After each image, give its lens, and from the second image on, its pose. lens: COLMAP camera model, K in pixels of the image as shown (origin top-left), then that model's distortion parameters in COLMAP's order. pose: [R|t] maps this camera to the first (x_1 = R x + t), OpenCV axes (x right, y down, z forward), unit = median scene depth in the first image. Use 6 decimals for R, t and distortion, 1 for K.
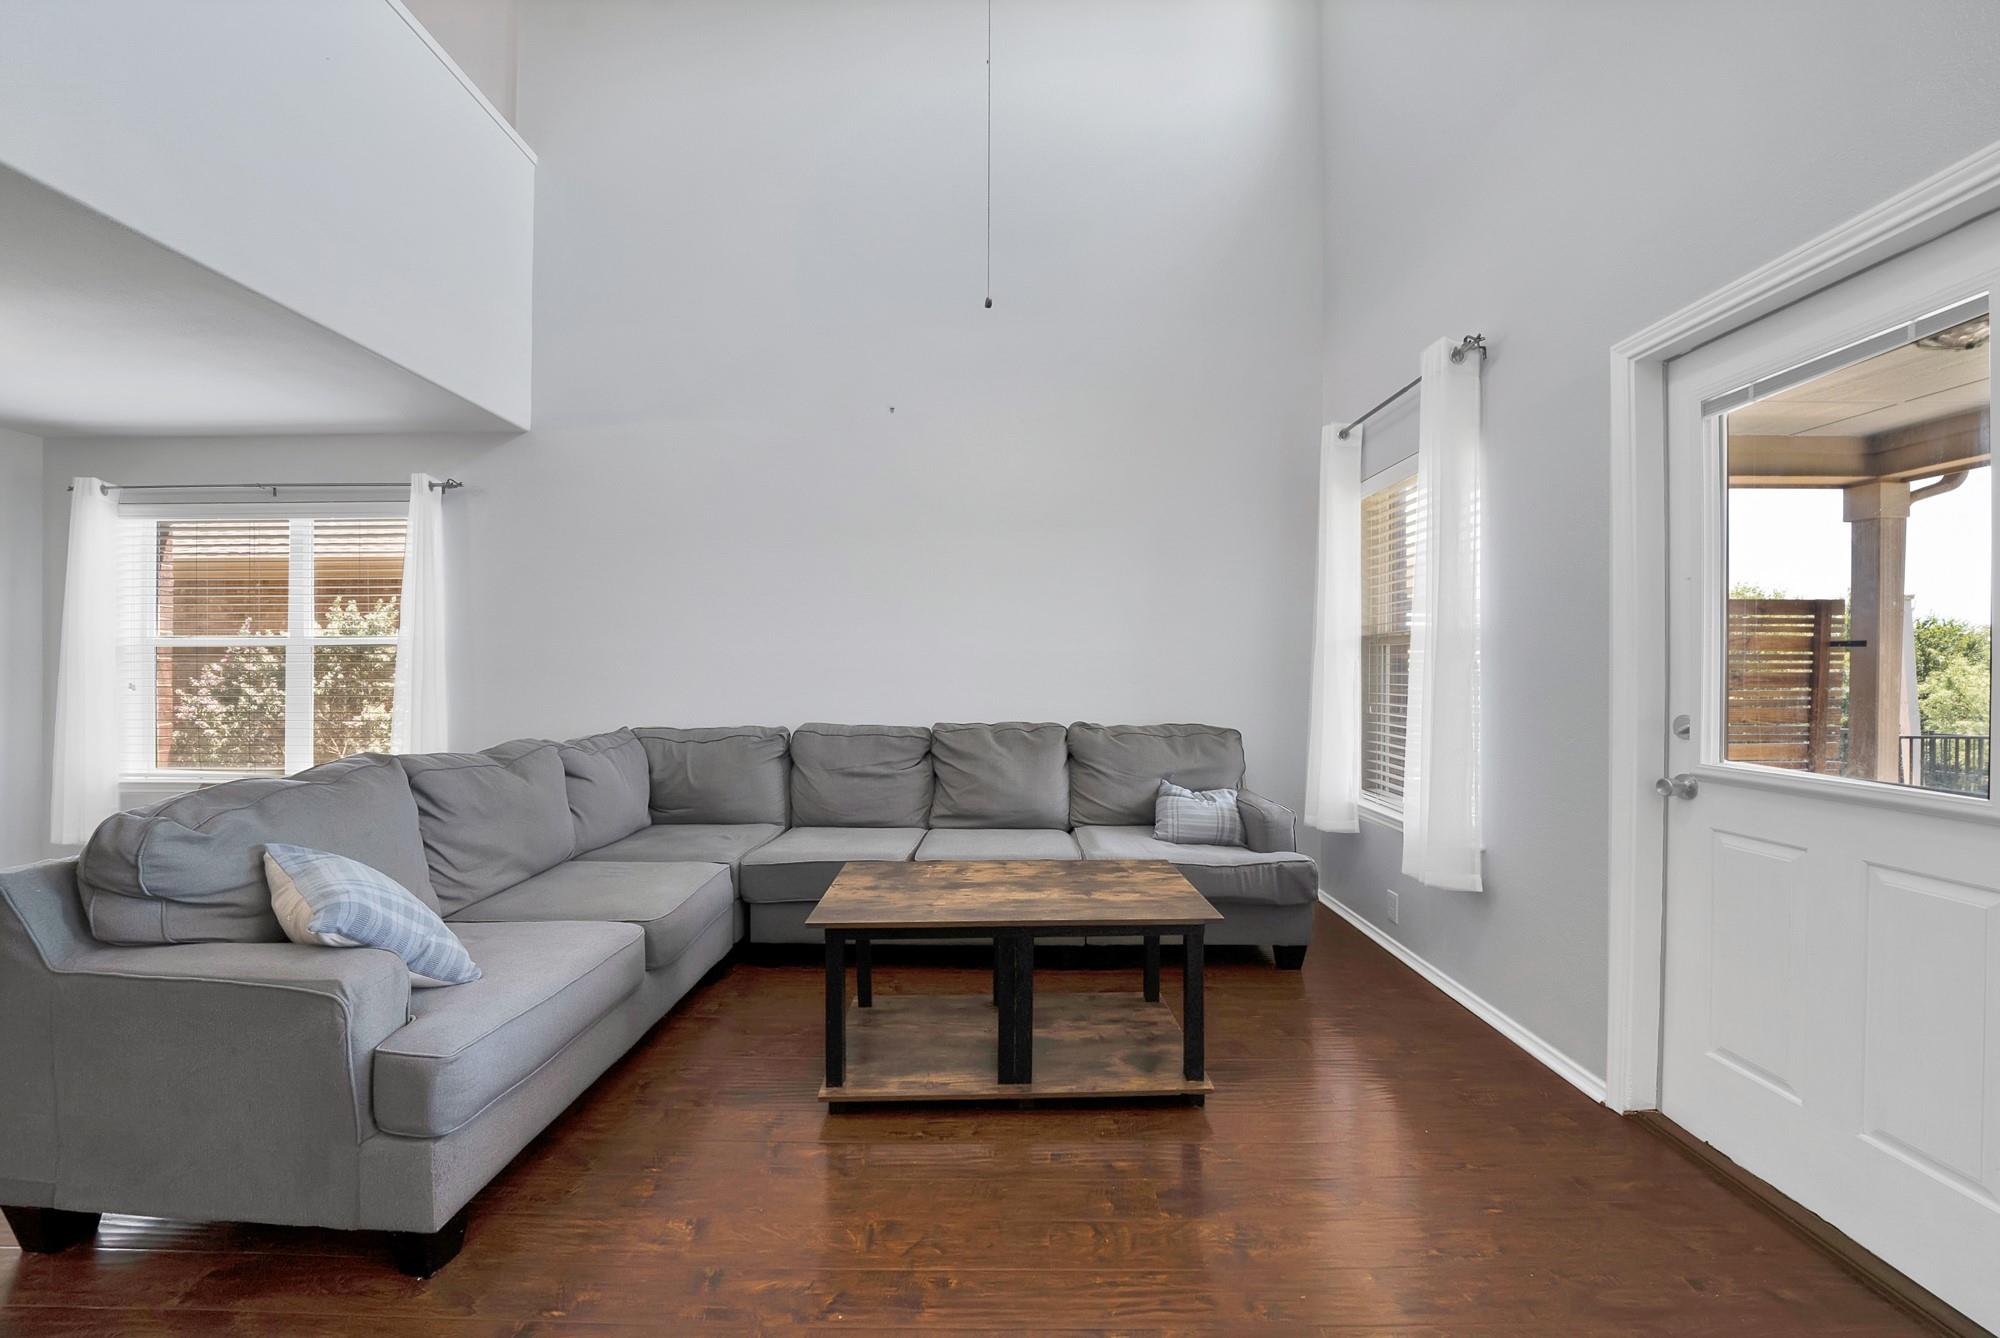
lens RADIAL K [[747.6, 0, 998.2], [0, 747.6, 679.0], [0, 0, 1]] dist [-0.017713, 0.000080]
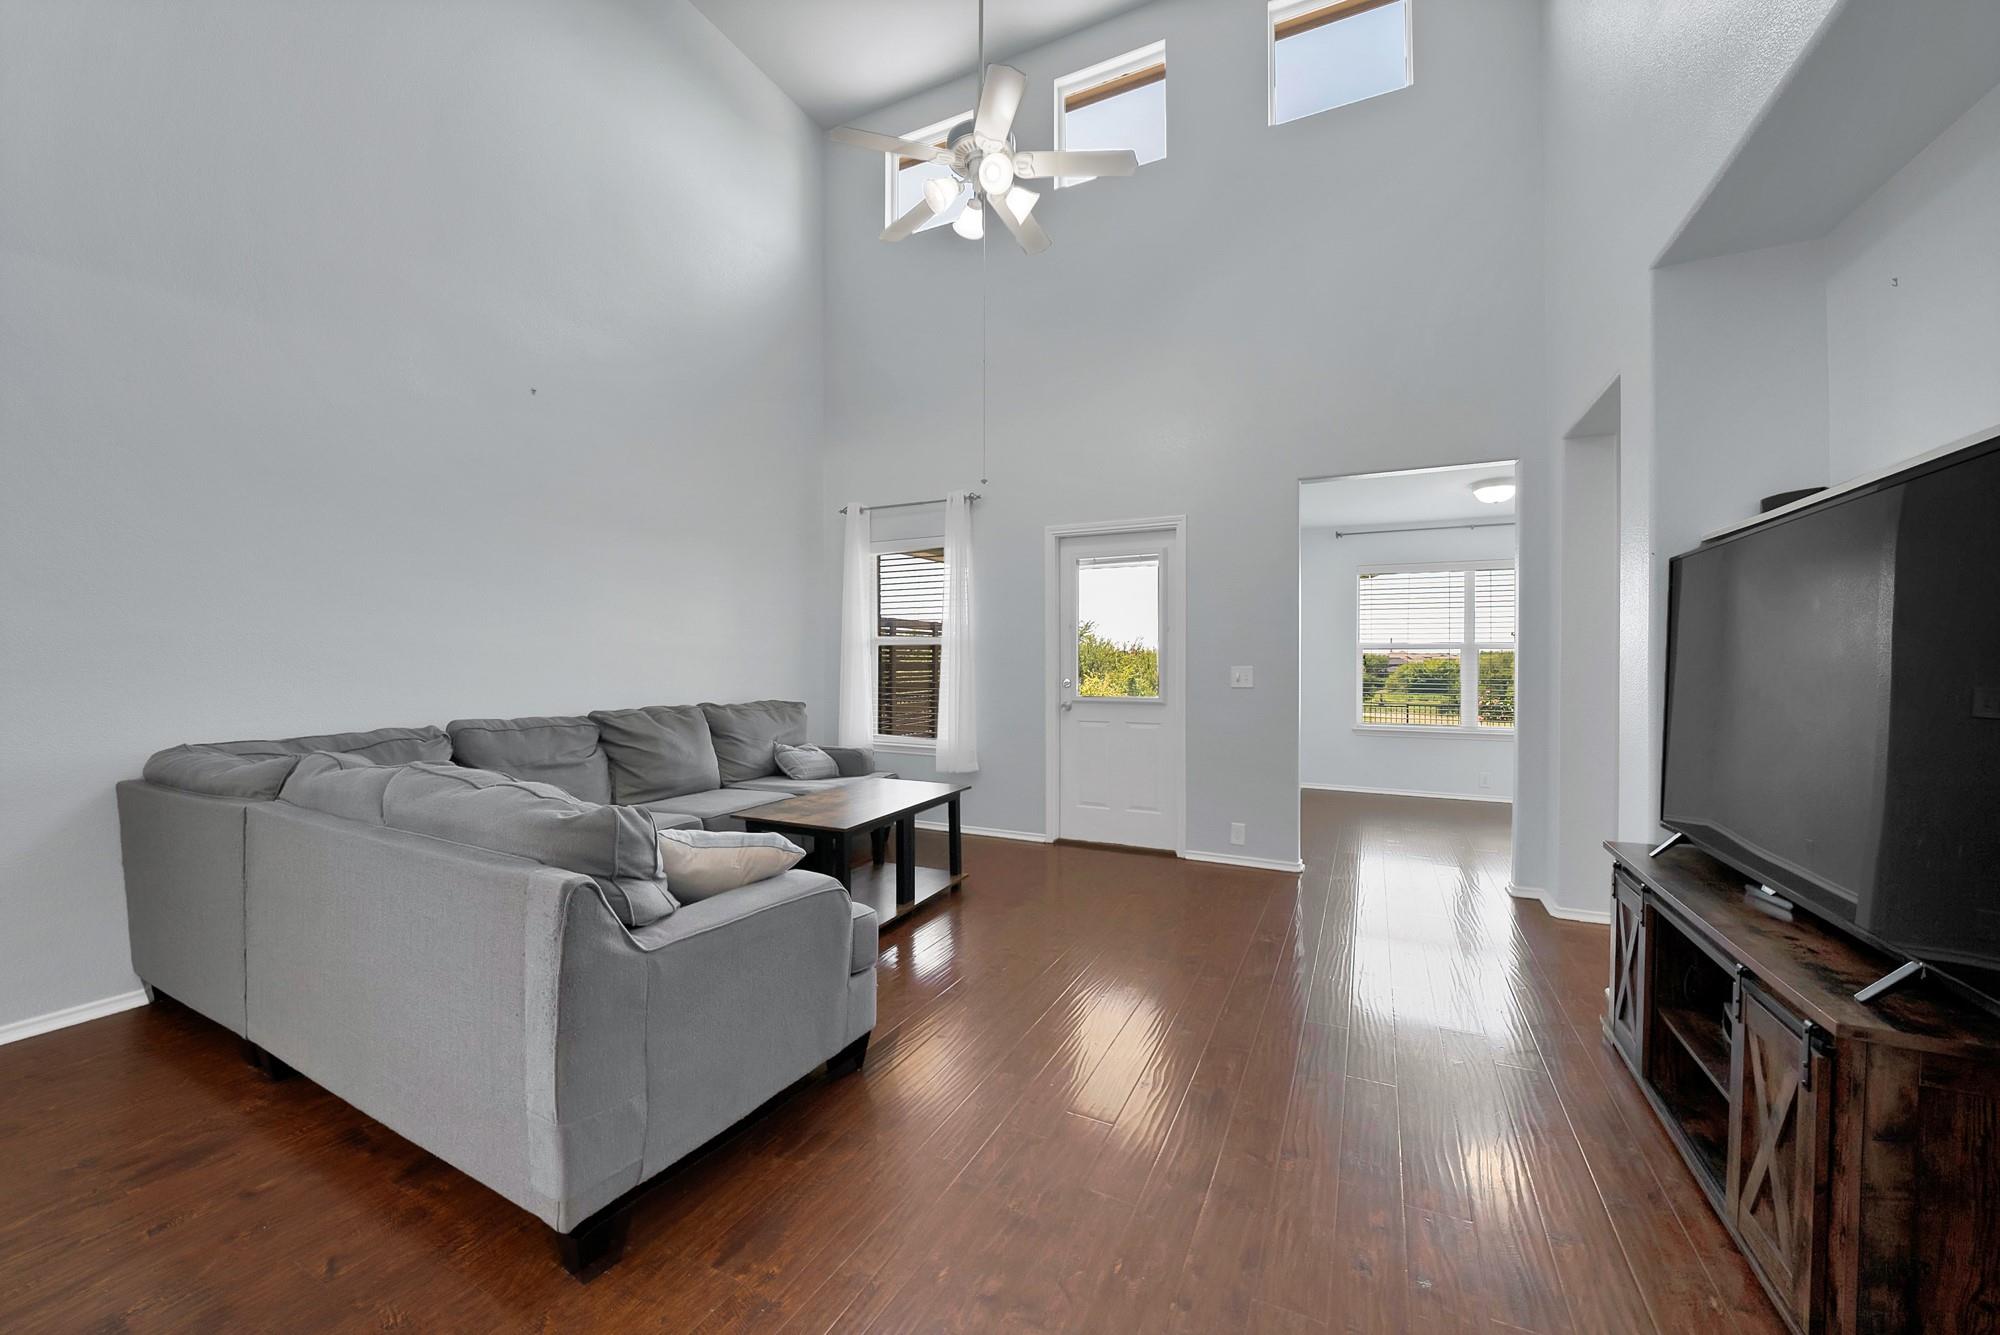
lens RADIAL K [[795.6, 0, 1000.0], [0, 795.6, 667.5], [0, 0, 1]] dist [-0.001457, -0.000187]
pose [[0.424645, -0.007379, 0.905330, -0.900609], [0.008909, 0.999952, 0.003972, -0.001131], [-0.905316, 0.006379, 0.424690, 0.017858]]
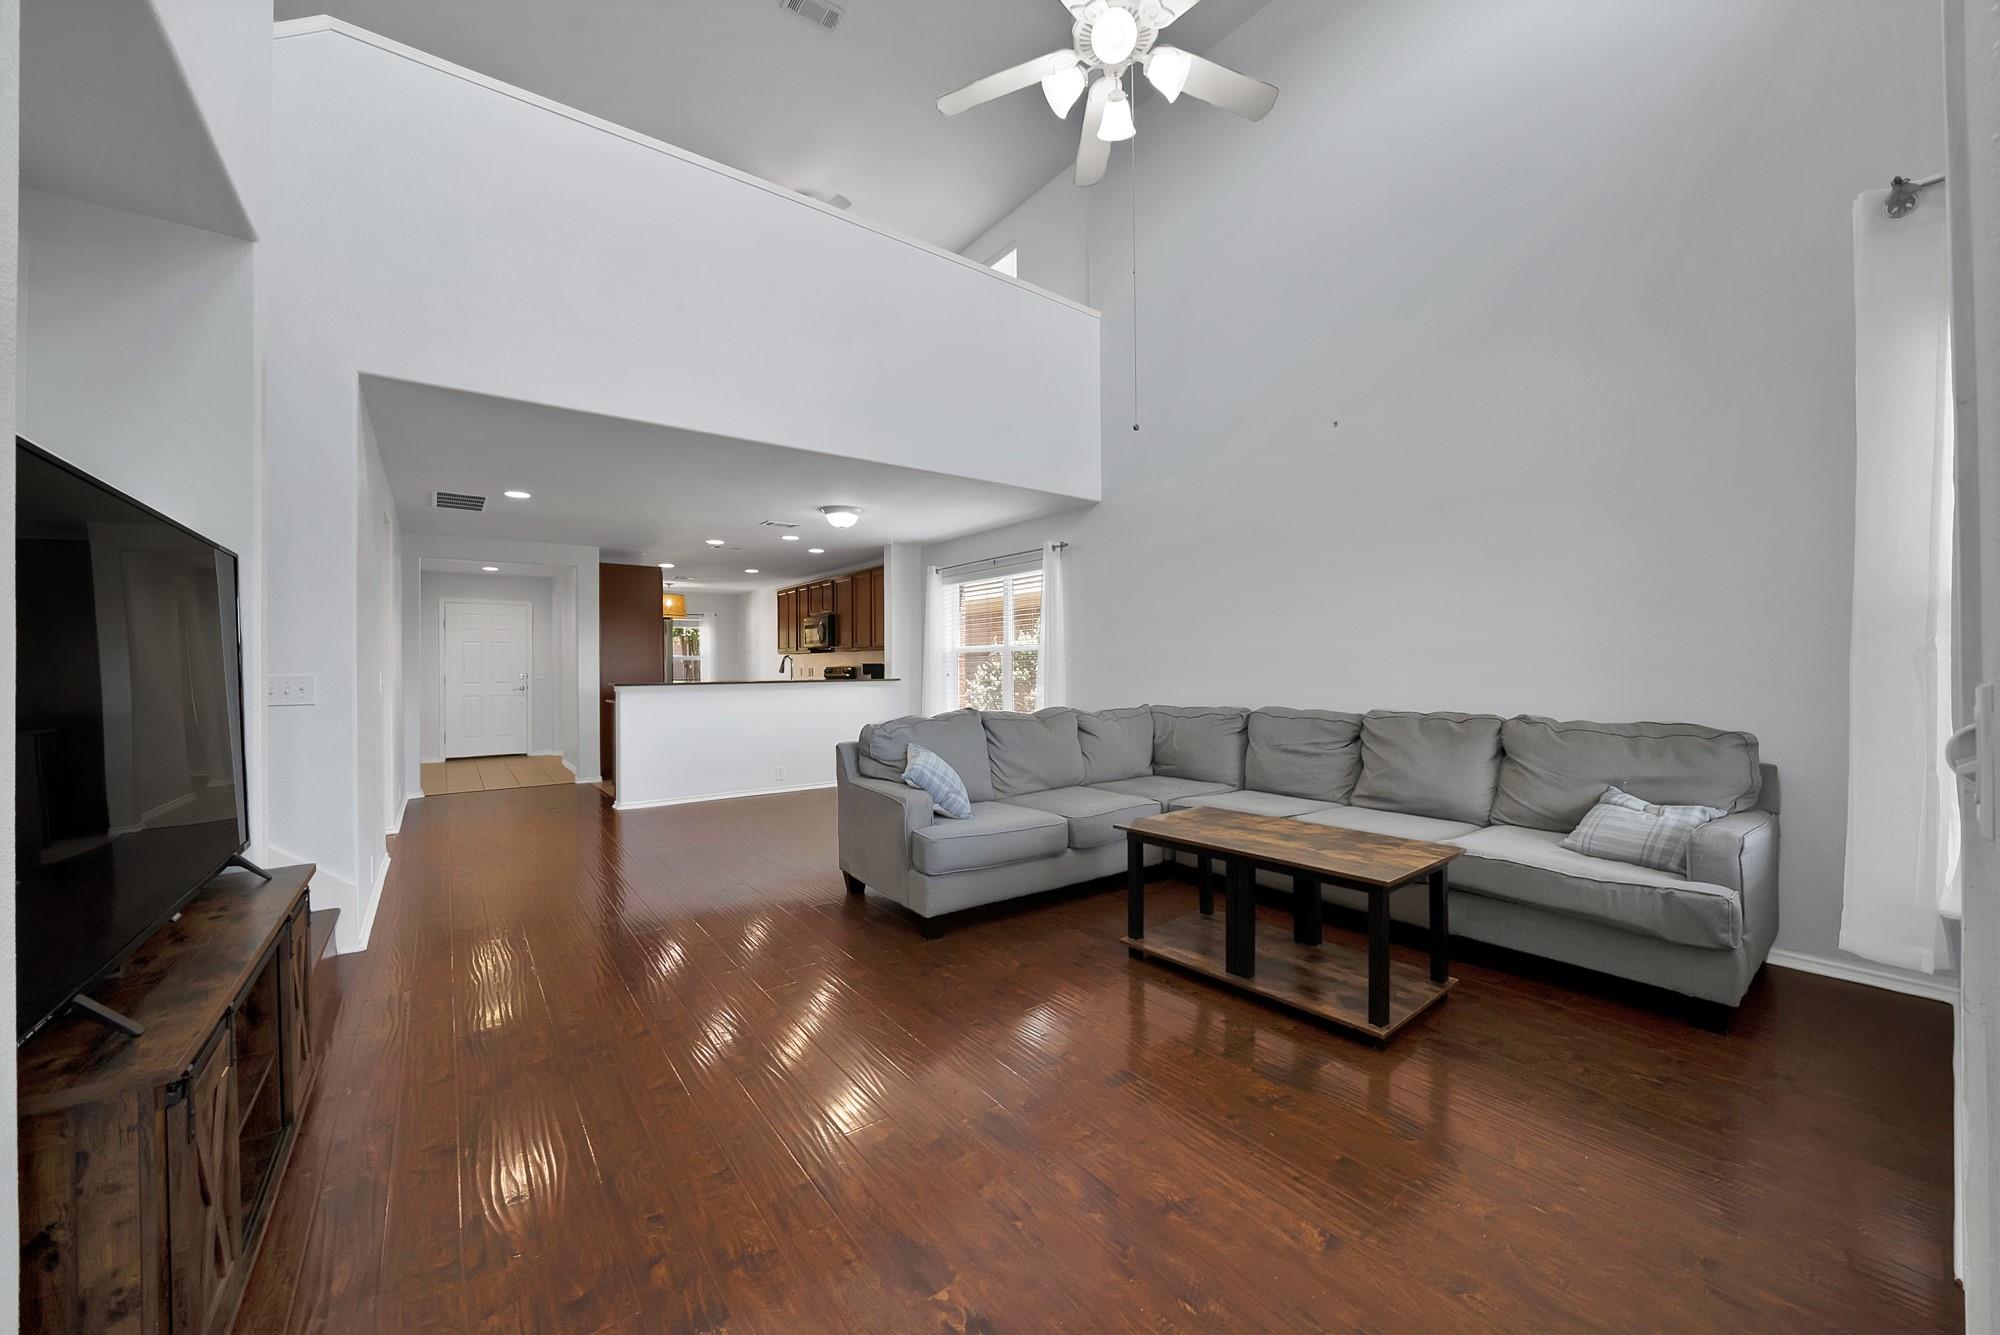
lens RADIAL K [[769.7, 0, 971.5], [0, 769.7, 671.0], [0, 0, 1]] dist [-0.000086, -0.000027]
pose [[0.577979, -0.001878, -0.816050, 0.512499], [0.001324, 0.999998, -0.001363, 0.003997], [0.816051, -0.000292, 0.577980, -0.101424]]
